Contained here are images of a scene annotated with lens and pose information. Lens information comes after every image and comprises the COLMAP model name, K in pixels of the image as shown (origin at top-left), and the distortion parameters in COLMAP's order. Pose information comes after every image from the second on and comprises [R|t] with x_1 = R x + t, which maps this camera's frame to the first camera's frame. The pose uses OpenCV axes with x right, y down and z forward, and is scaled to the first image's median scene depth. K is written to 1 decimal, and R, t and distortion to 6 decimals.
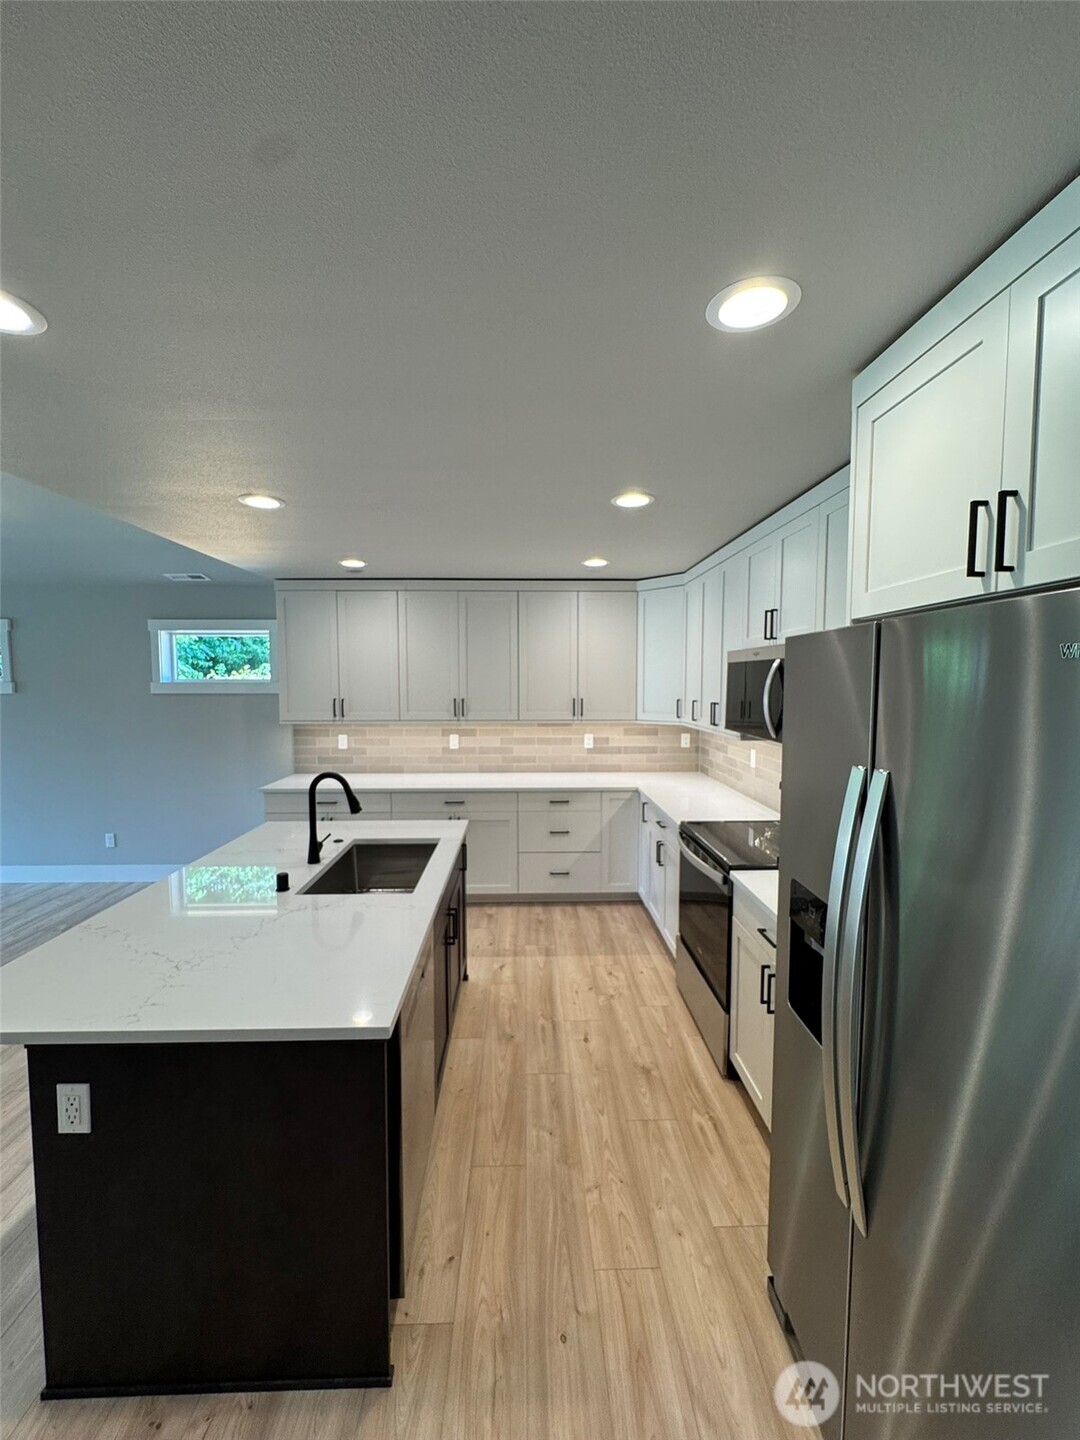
lens RADIAL K [[574.4, 0, 536.4], [0, 574.4, 720.9], [0, 0, 1]] dist [-0.003128, 0.000162]
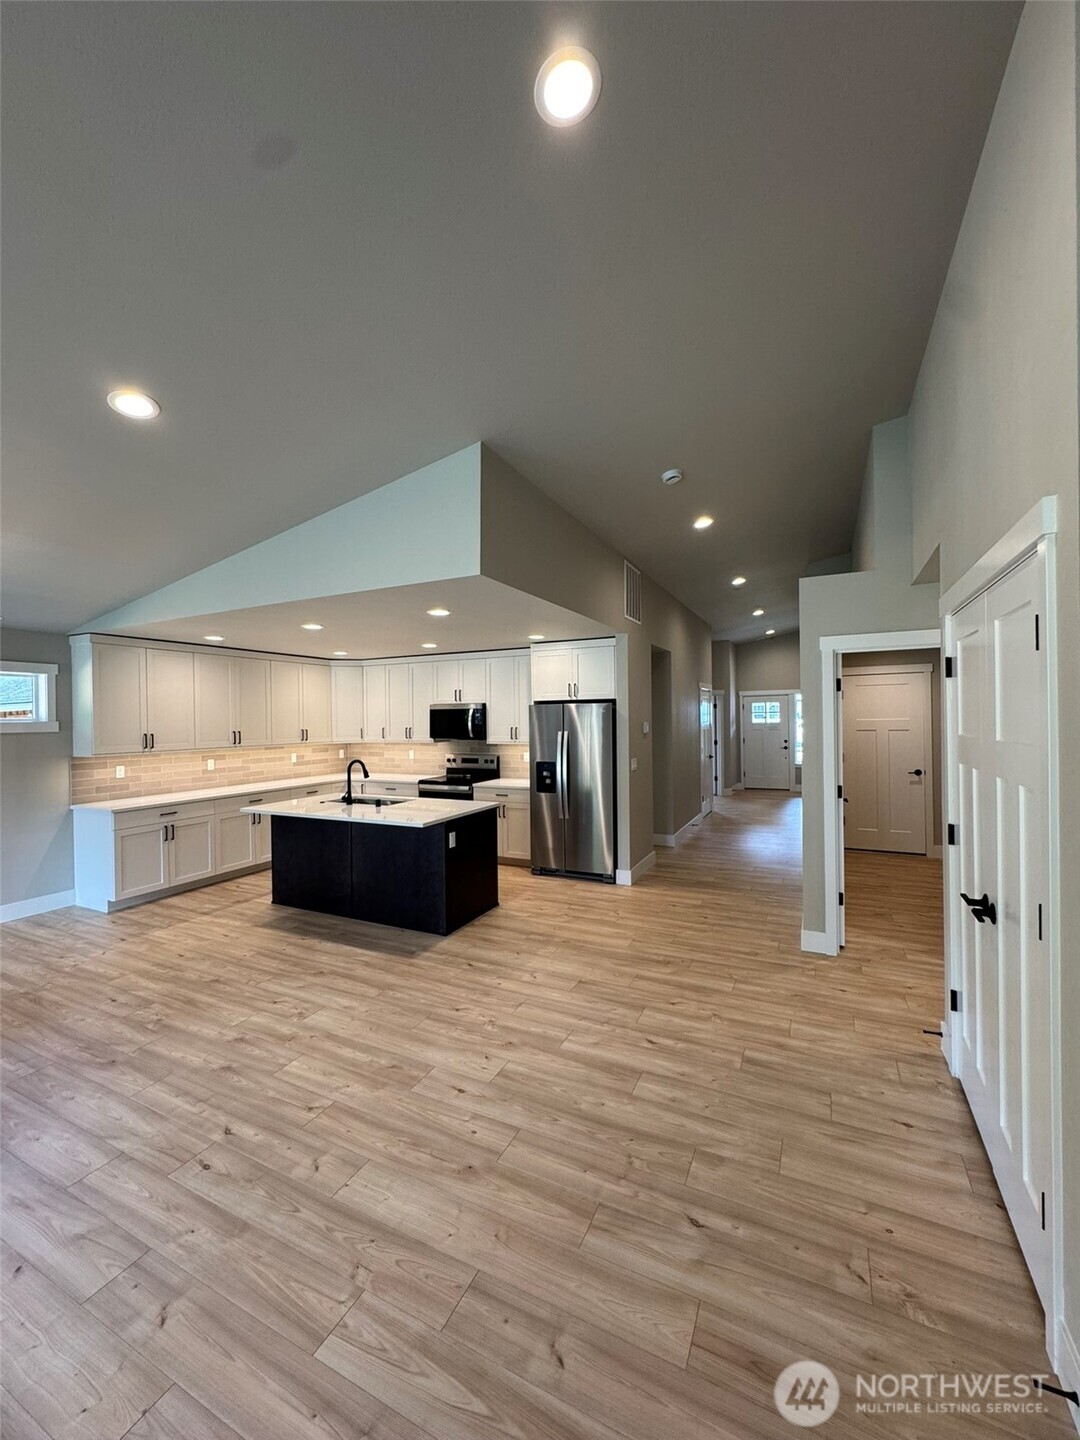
lens RADIAL K [[574.4, 0, 541.3], [0, 574.4, 716.8], [0, 0, 1]] dist [-0.003128, 0.000162]
pose [[0.458689, -0.002498, 0.888593, -1.027583], [0.073169, 0.996706, -0.034968, 0.029805], [-0.885579, 0.081057, 0.457361, -0.312077]]
